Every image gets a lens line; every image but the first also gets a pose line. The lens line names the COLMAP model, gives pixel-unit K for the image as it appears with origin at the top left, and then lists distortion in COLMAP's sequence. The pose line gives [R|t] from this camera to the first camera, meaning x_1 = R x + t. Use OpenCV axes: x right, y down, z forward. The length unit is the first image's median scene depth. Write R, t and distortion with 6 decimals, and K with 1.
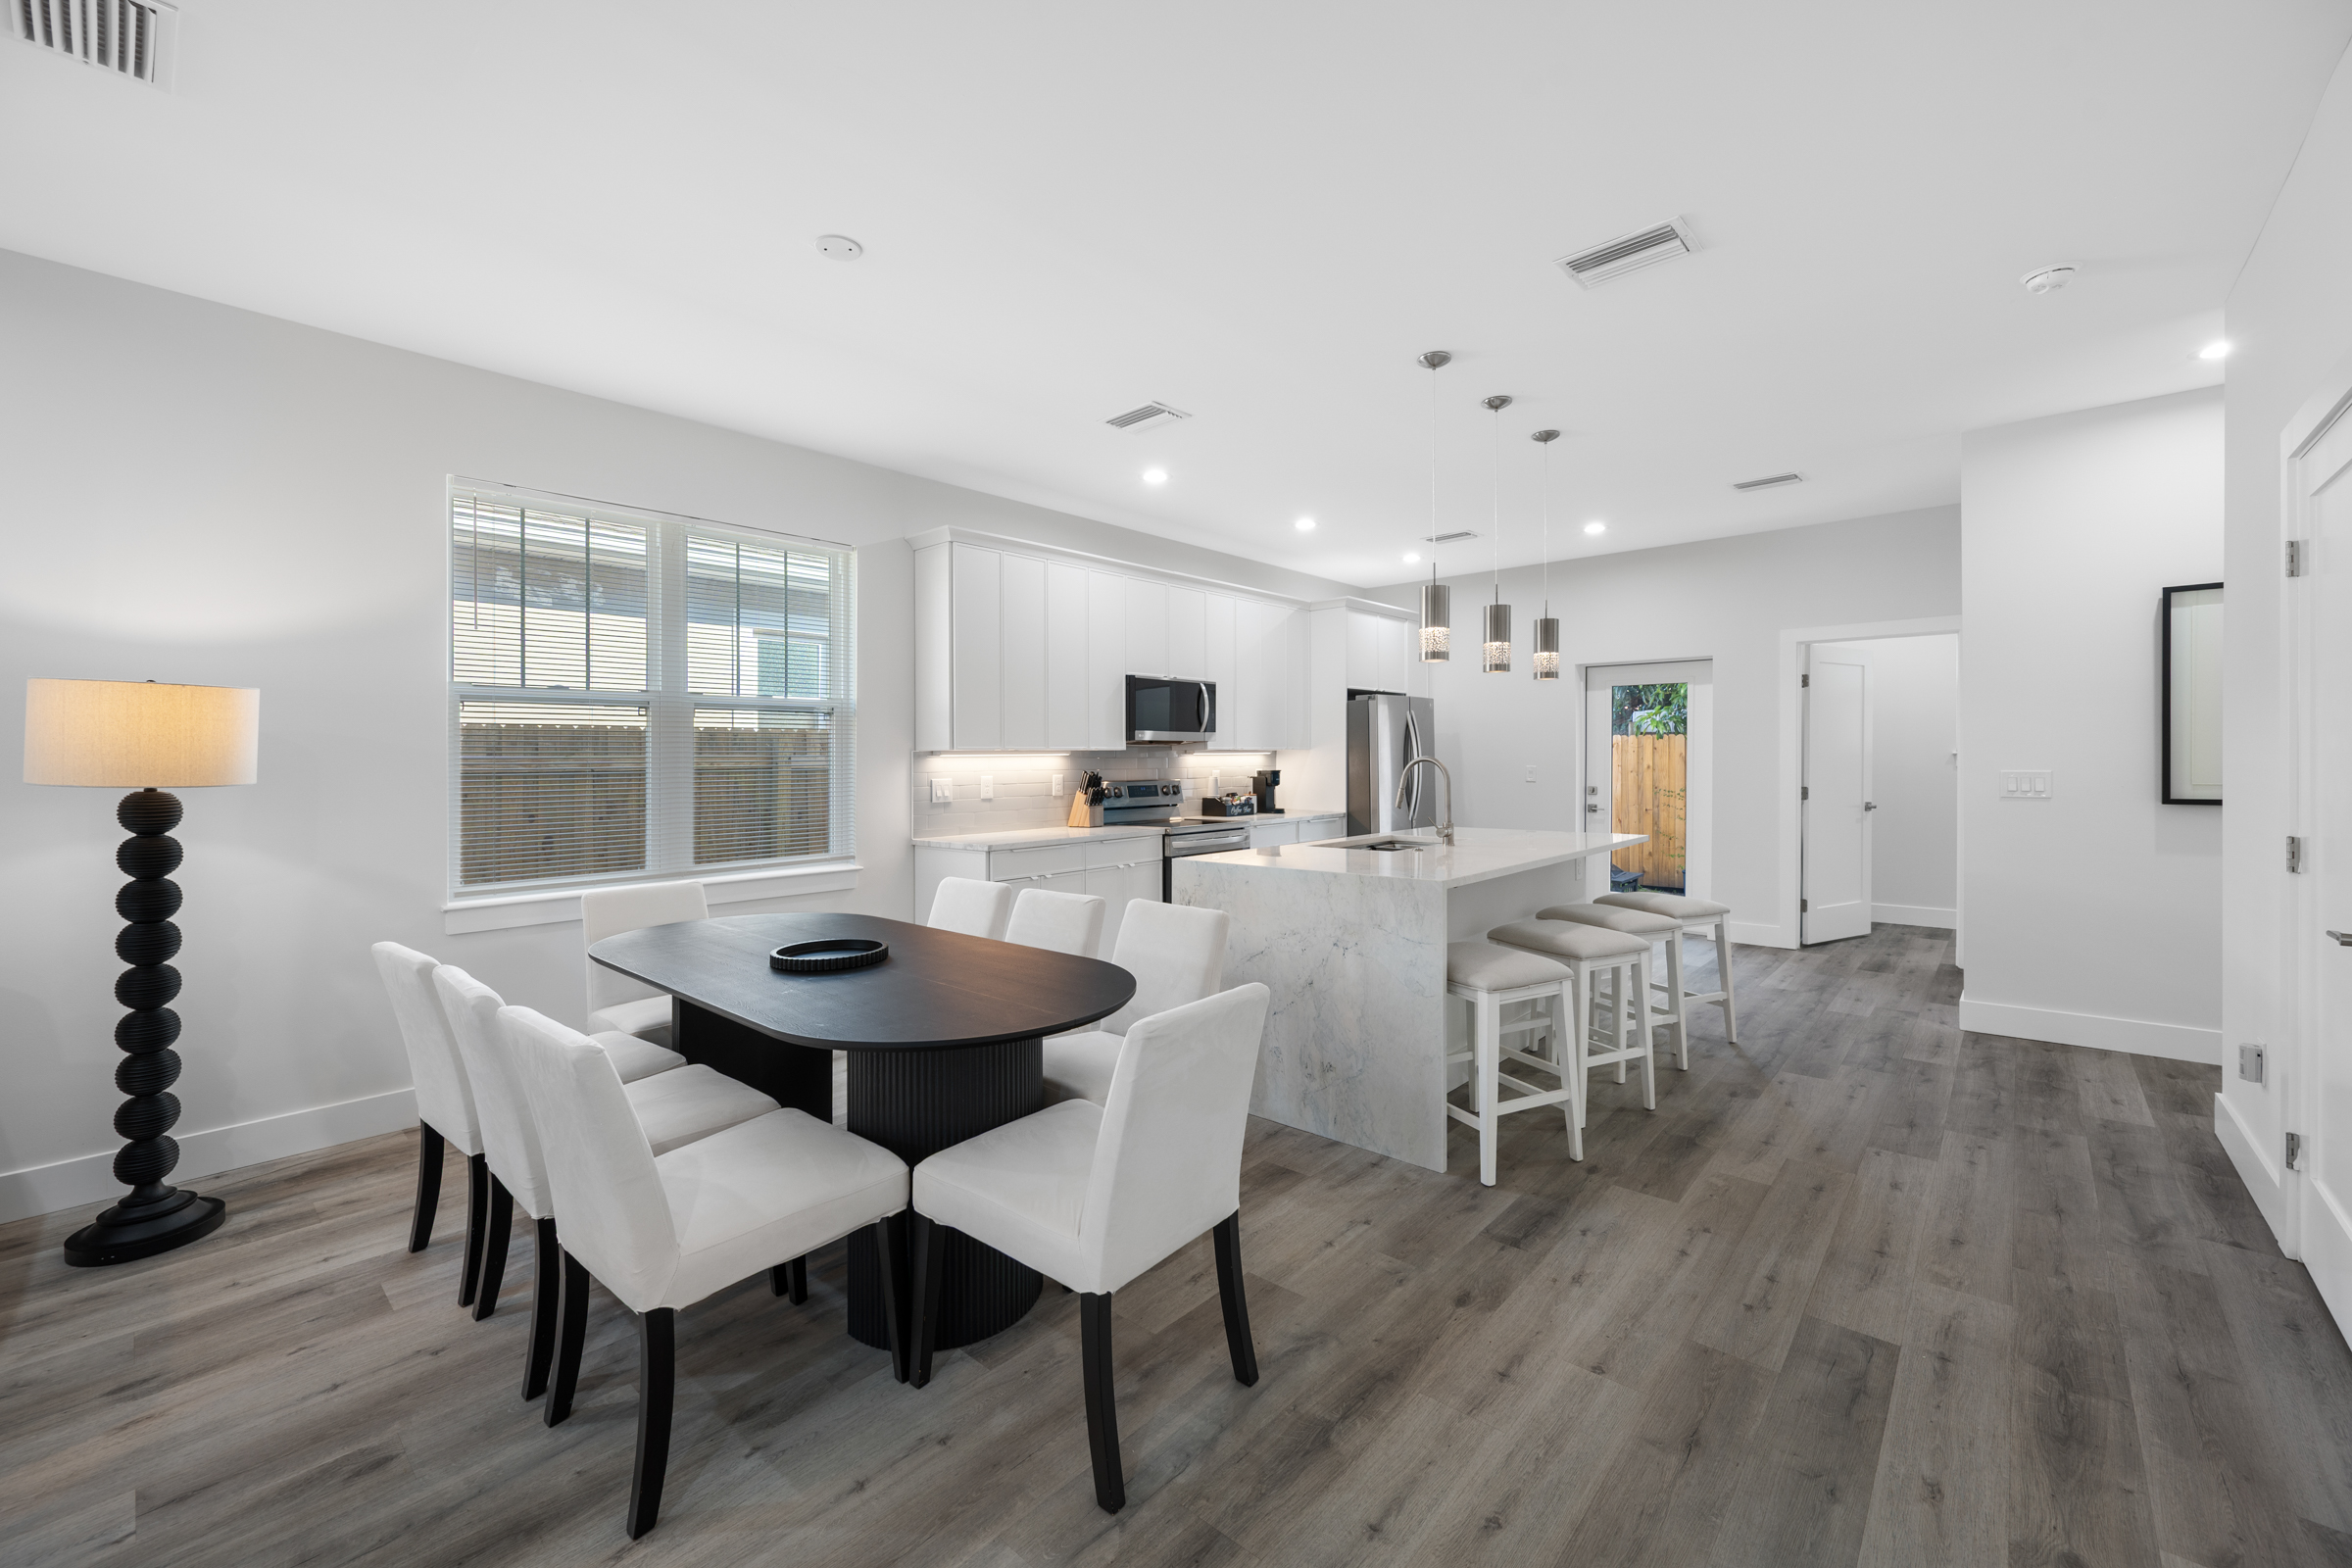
lens RADIAL K [[944.4, 0, 1176.4], [0, 944.4, 775.9], [0, 0, 1]] dist [-0.007908, 0.001351]
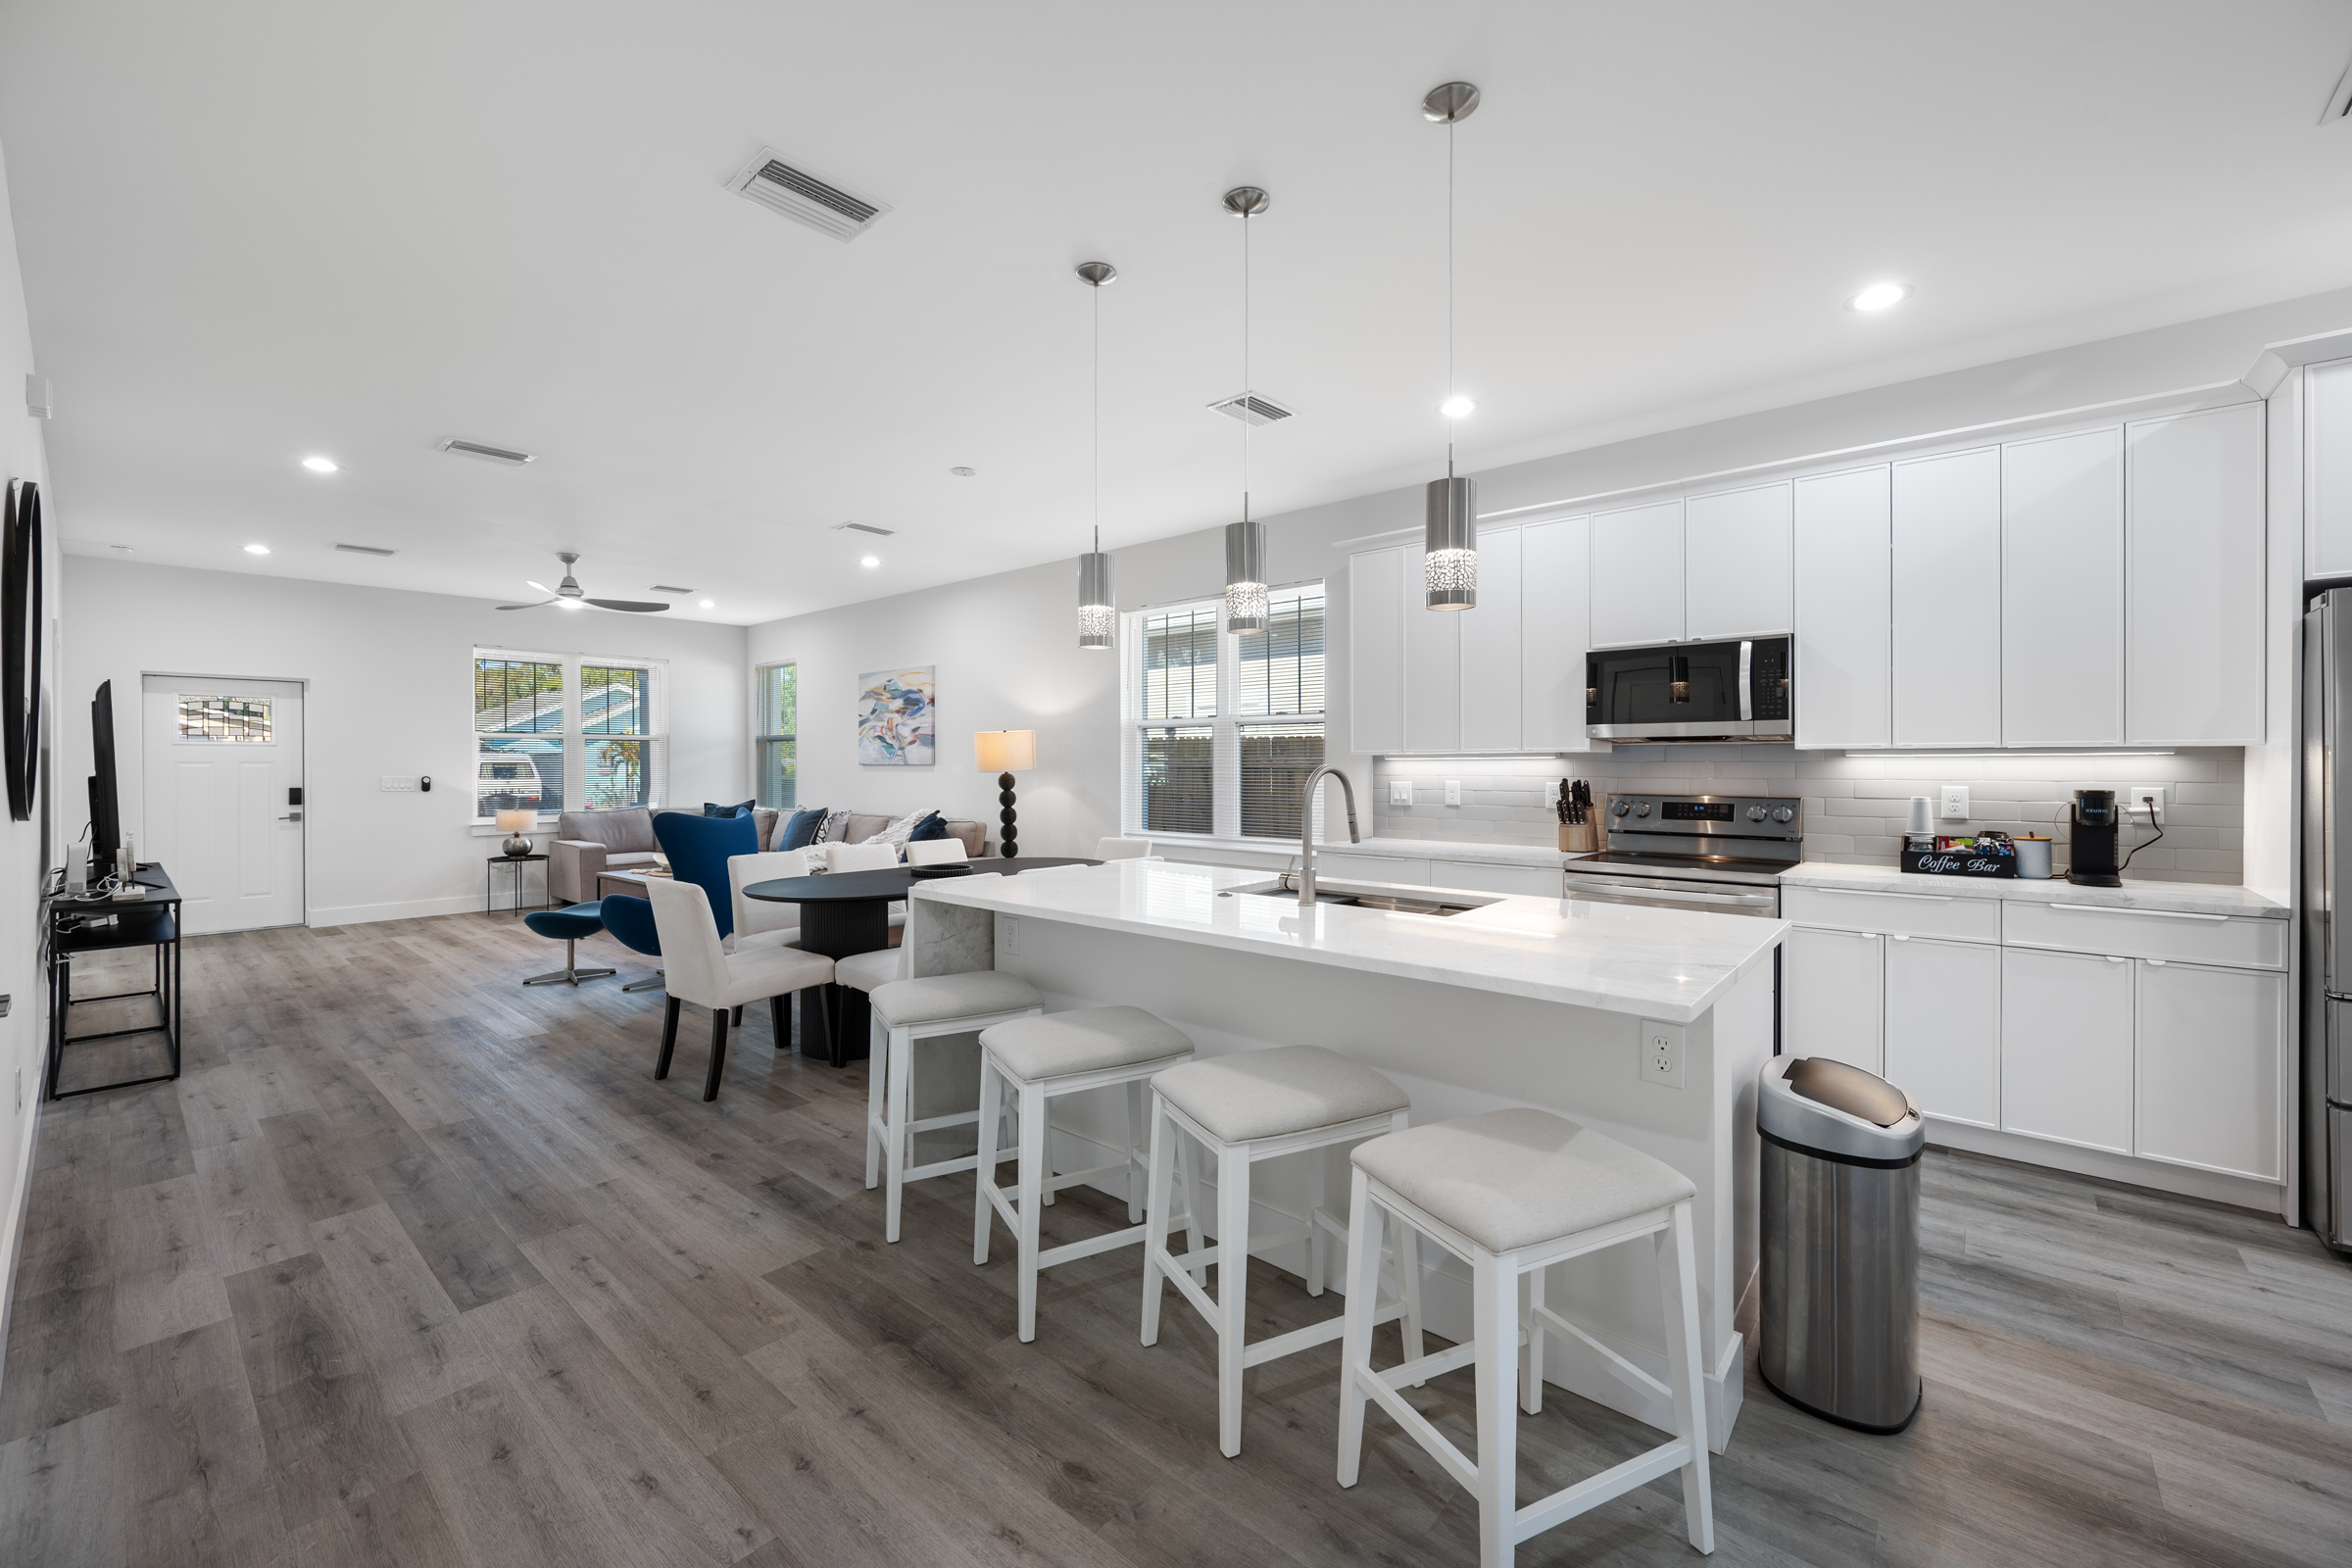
lens RADIAL K [[944.4, 0, 1161.7], [0, 944.4, 776.5], [0, 0, 1]] dist [-0.007908, 0.001351]
pose [[0.009420, 0.024457, -0.999657, 0.949732], [-0.016837, 0.999563, 0.024296, -0.028514], [0.999814, 0.016602, 0.009828, 0.918166]]
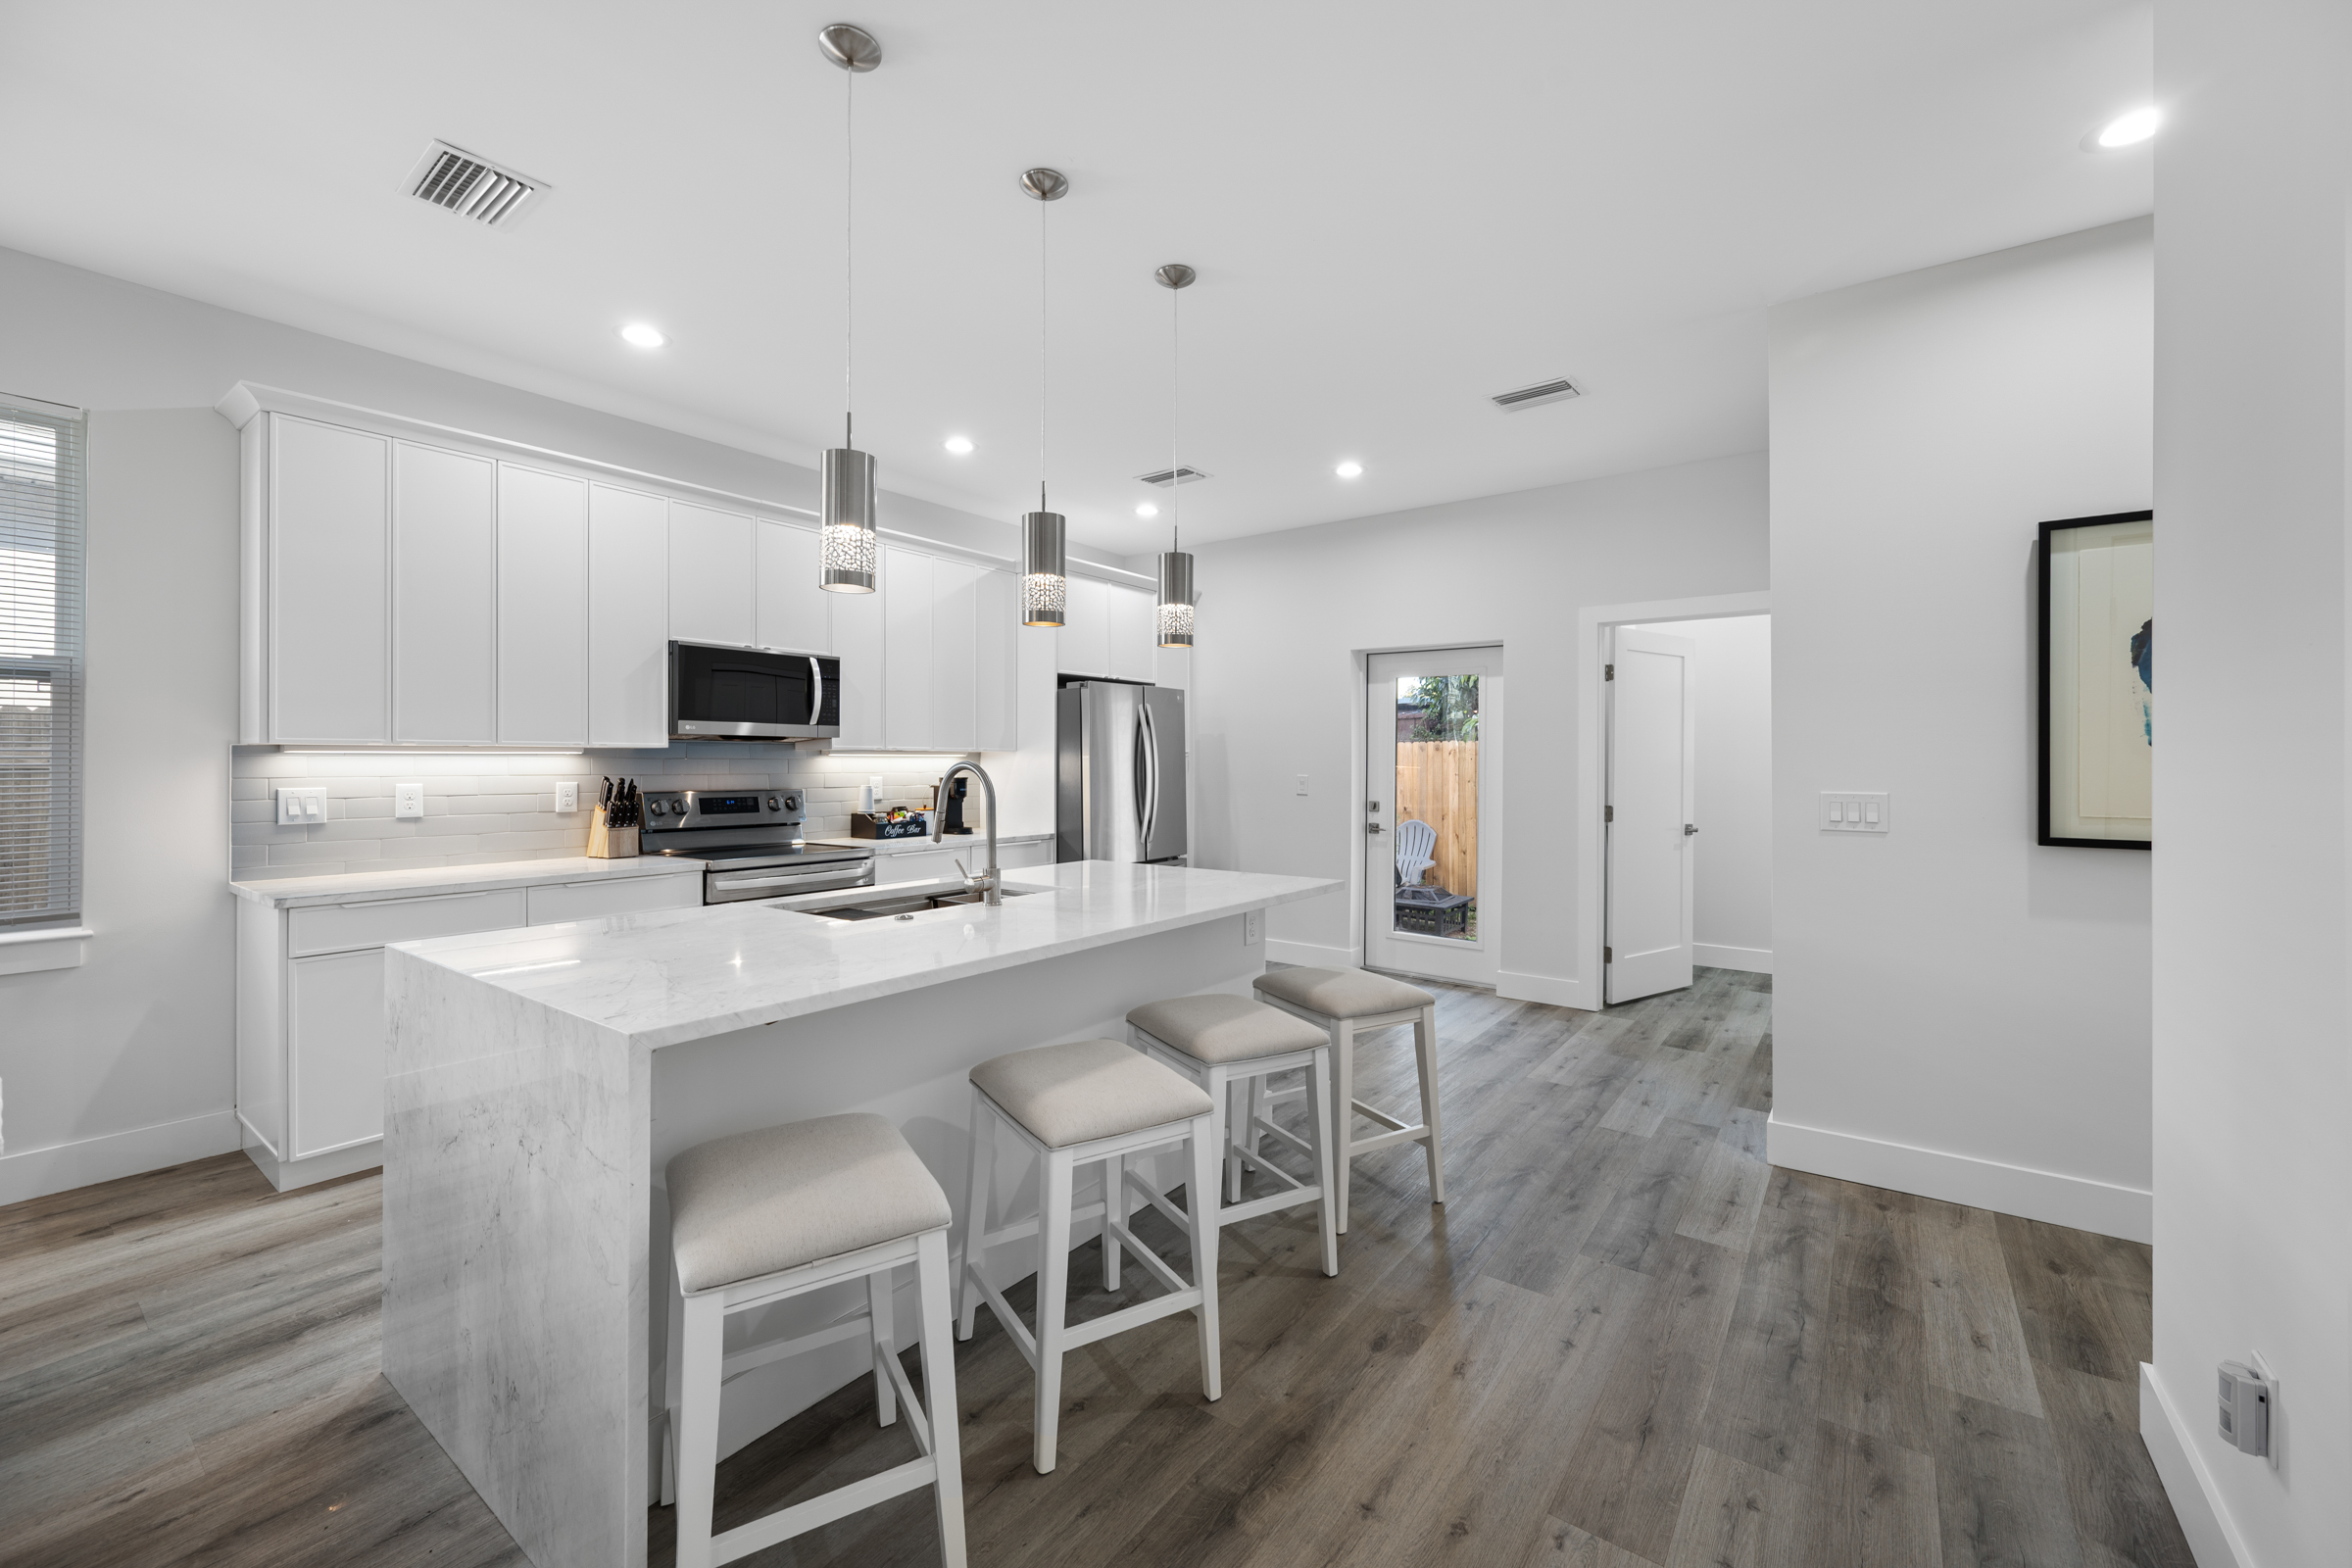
lens RADIAL K [[944.4, 0, 1184.0], [0, 944.4, 767.2], [0, 0, 1]] dist [-0.007908, 0.001351]
pose [[0.995364, 0.011107, 0.095532, 0.365321], [-0.009904, 0.999866, -0.013060, -0.010801], [-0.095664, 0.012053, 0.995341, 0.376363]]
